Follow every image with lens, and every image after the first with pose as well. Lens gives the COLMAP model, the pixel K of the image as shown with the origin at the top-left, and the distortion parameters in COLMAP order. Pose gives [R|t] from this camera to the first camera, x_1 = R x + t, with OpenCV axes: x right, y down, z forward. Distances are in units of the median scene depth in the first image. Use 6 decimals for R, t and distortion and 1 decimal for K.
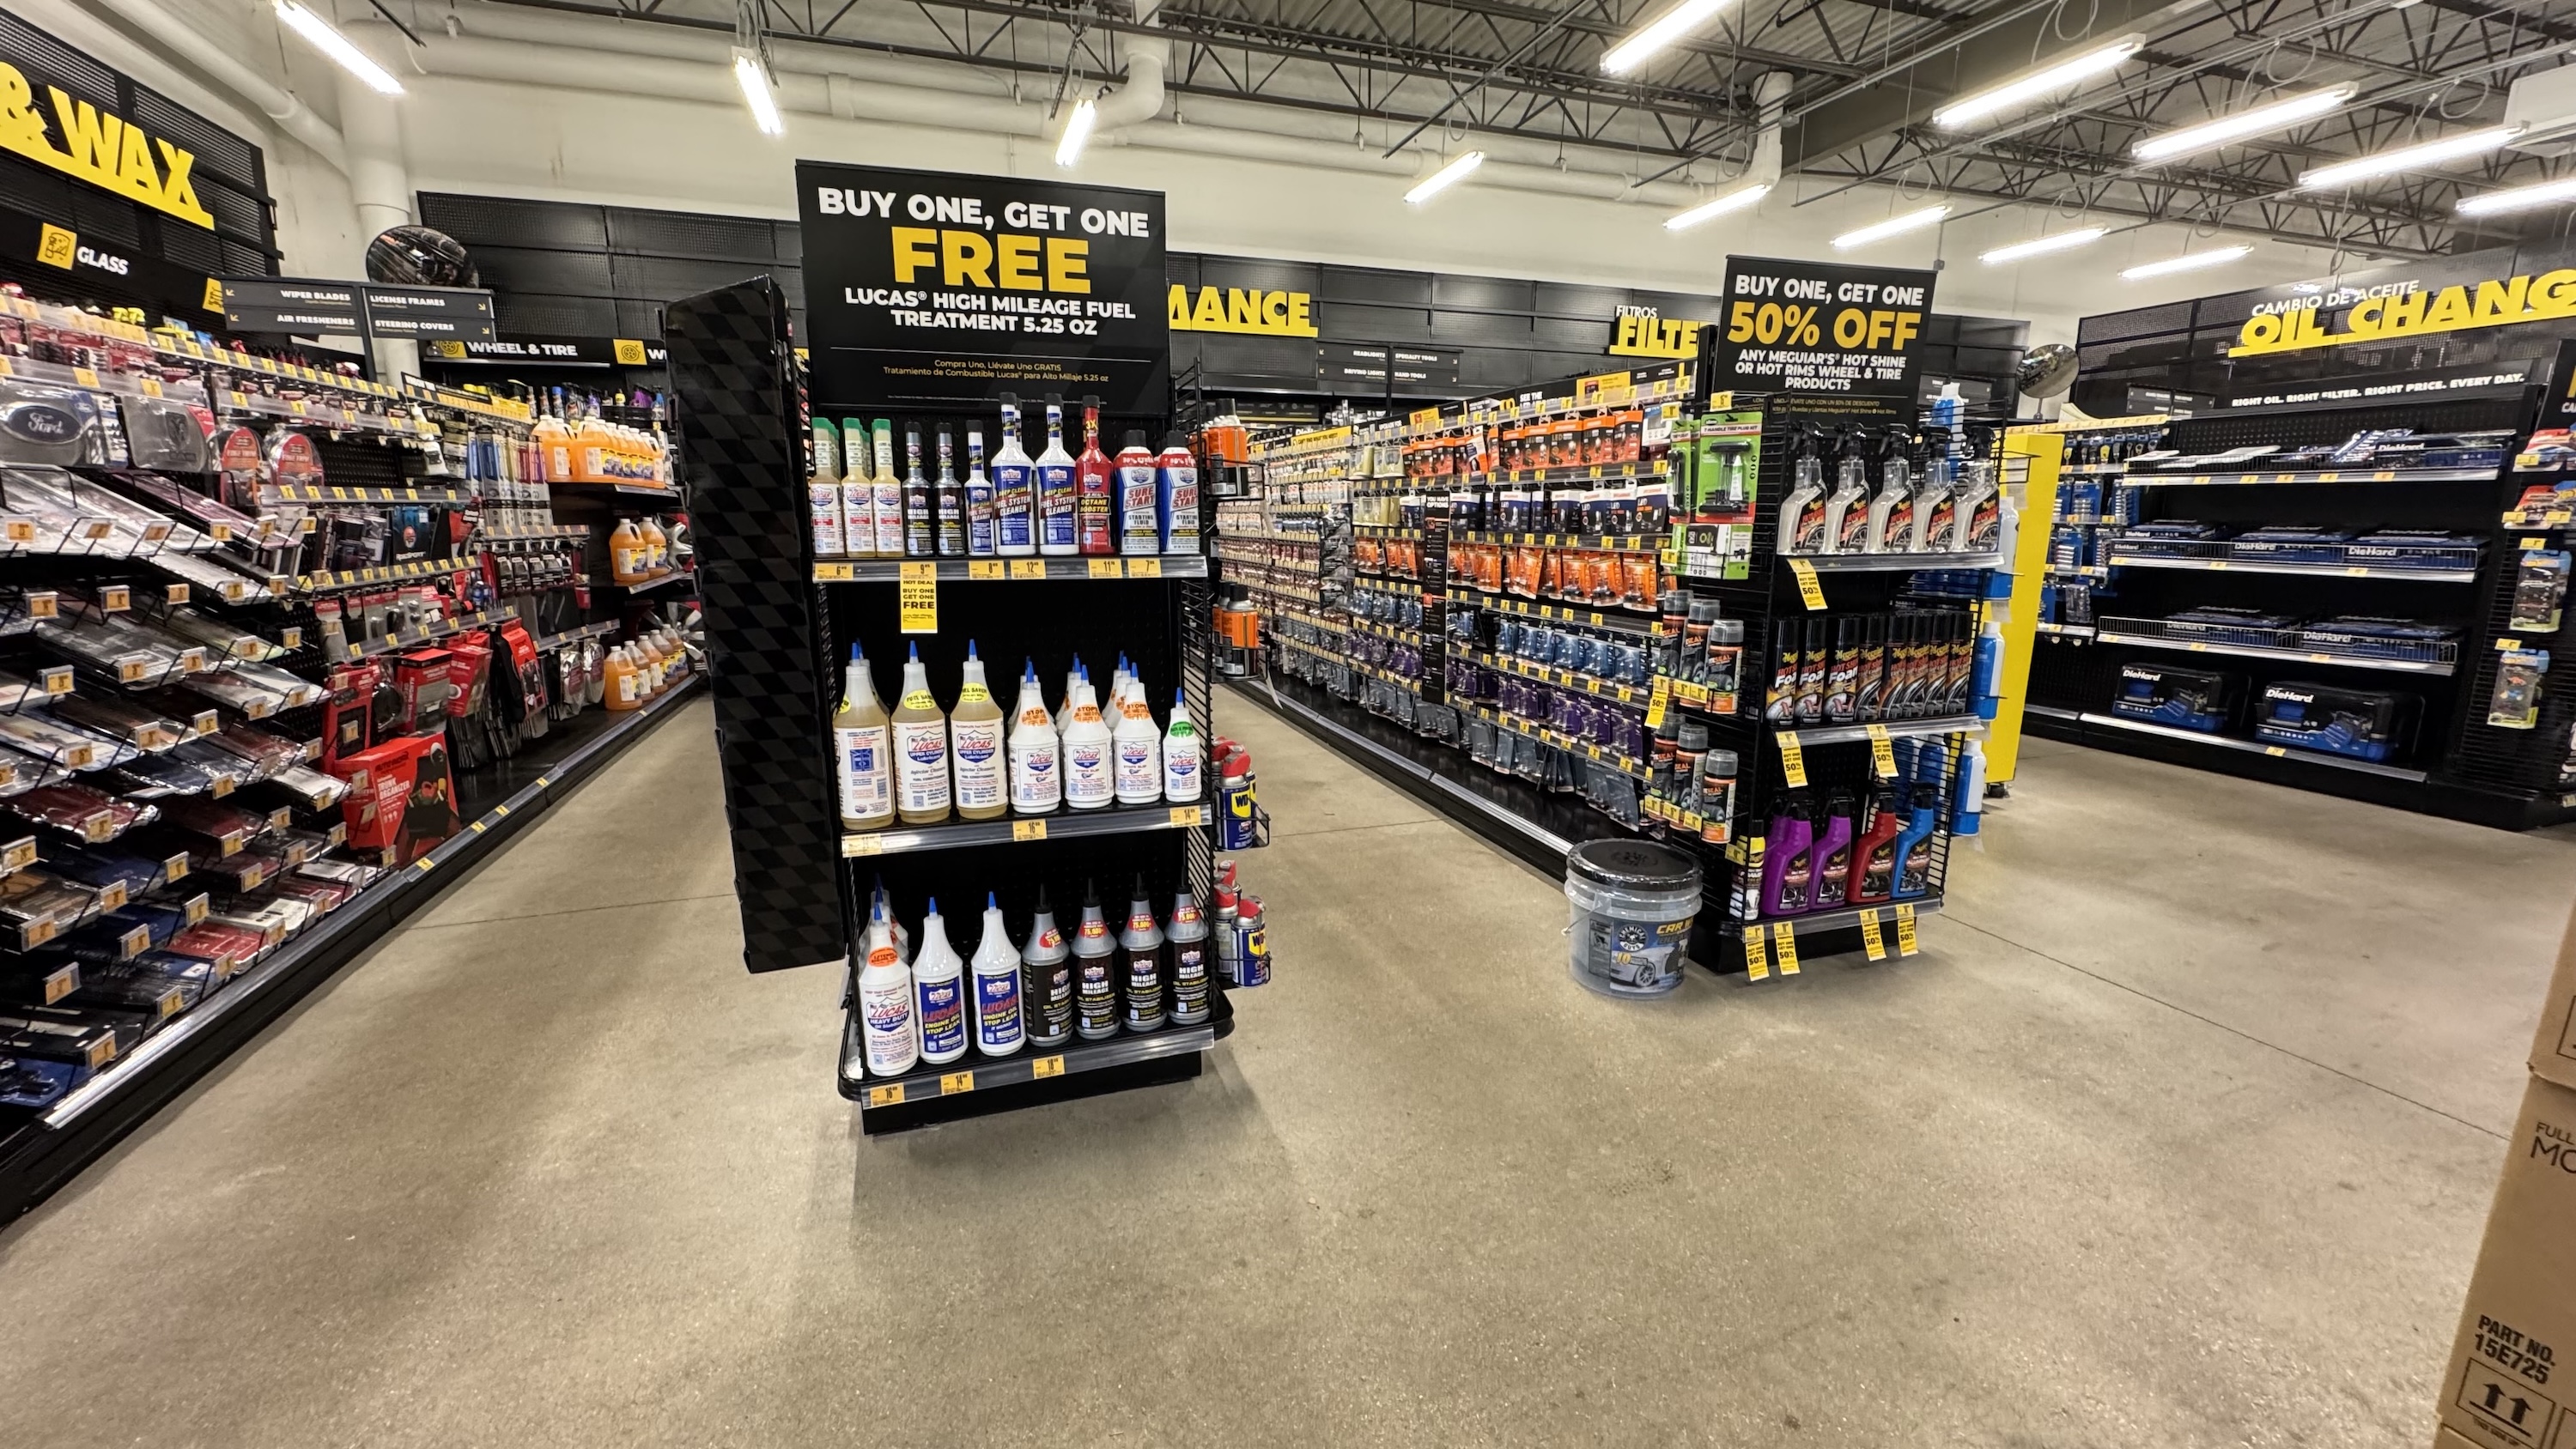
lens RADIAL K [[1025.6, 0, 1286.8], [0, 1025.6, 722.5], [0, 0, 1]] dist [-0.001664, 0.000216]
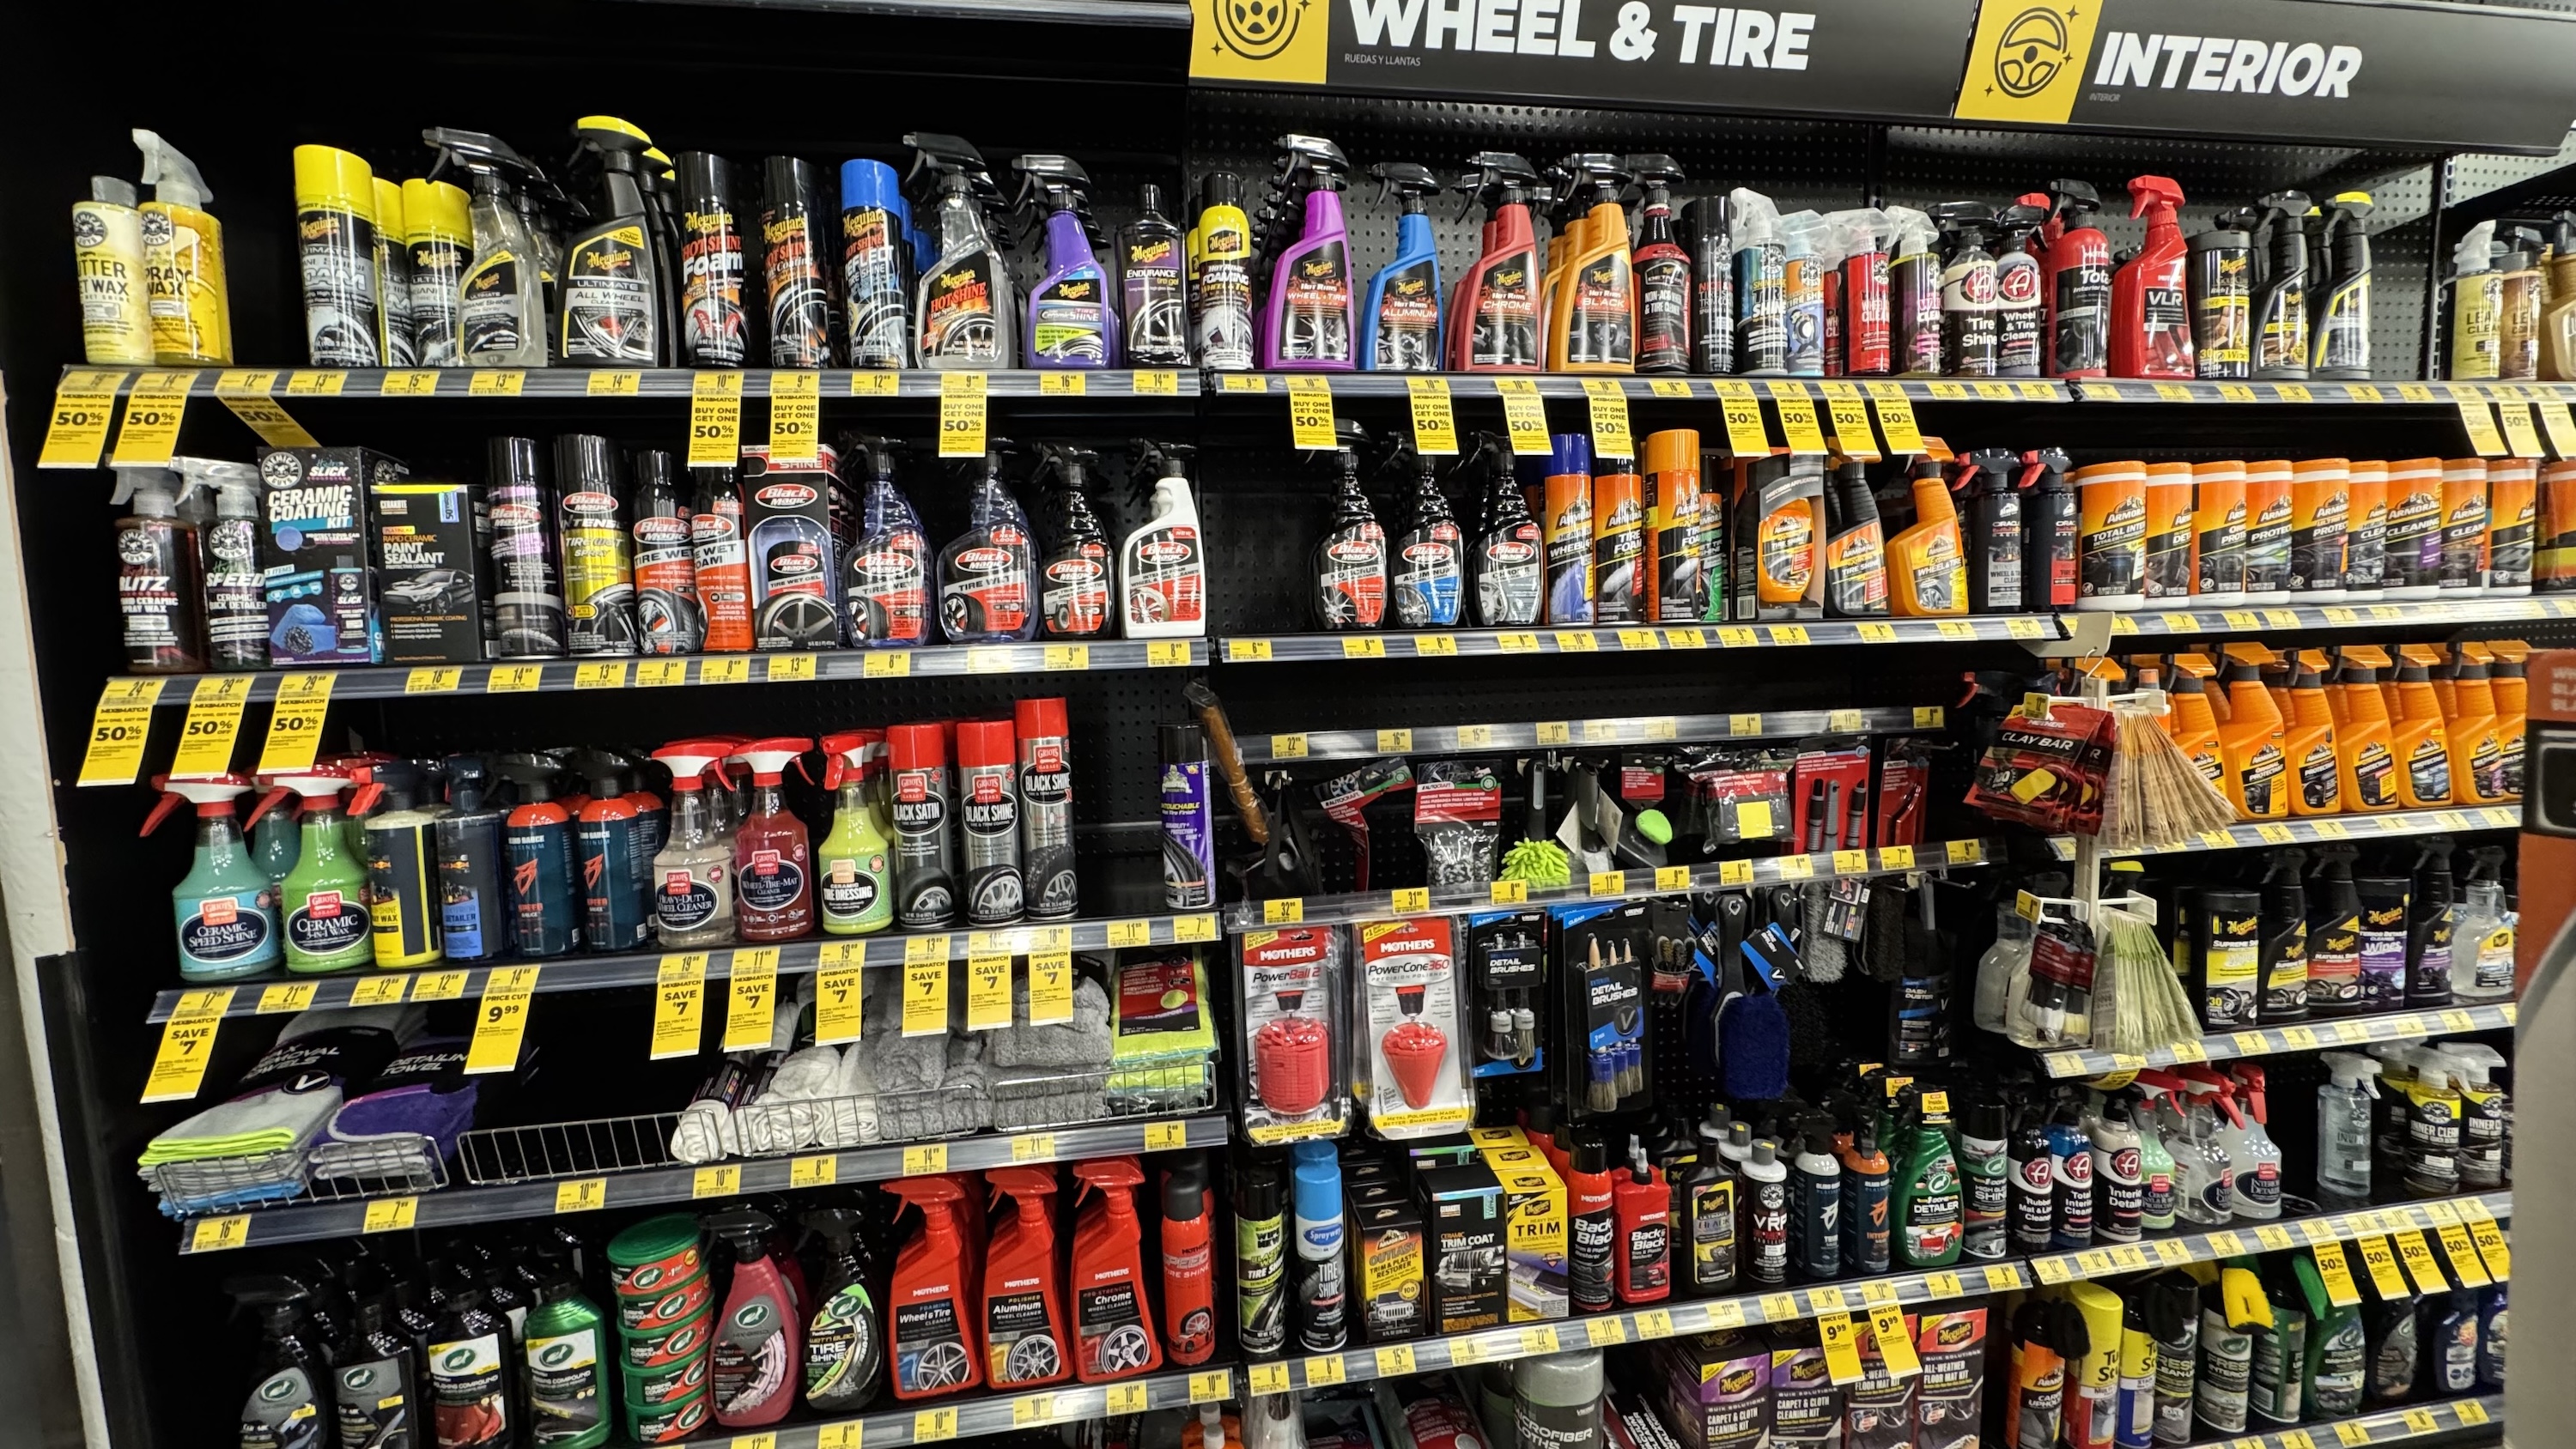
lens RADIAL K [[1025.6, 0, 1286.8], [0, 1025.6, 722.5], [0, 0, 1]] dist [-0.001664, 0.000216]
pose [[0.983857, -0.015652, -0.178271, -2.030180], [-0.004165, 0.993895, -0.110250, -0.741839], [0.178908, 0.109213, 0.977786, 2.828512]]
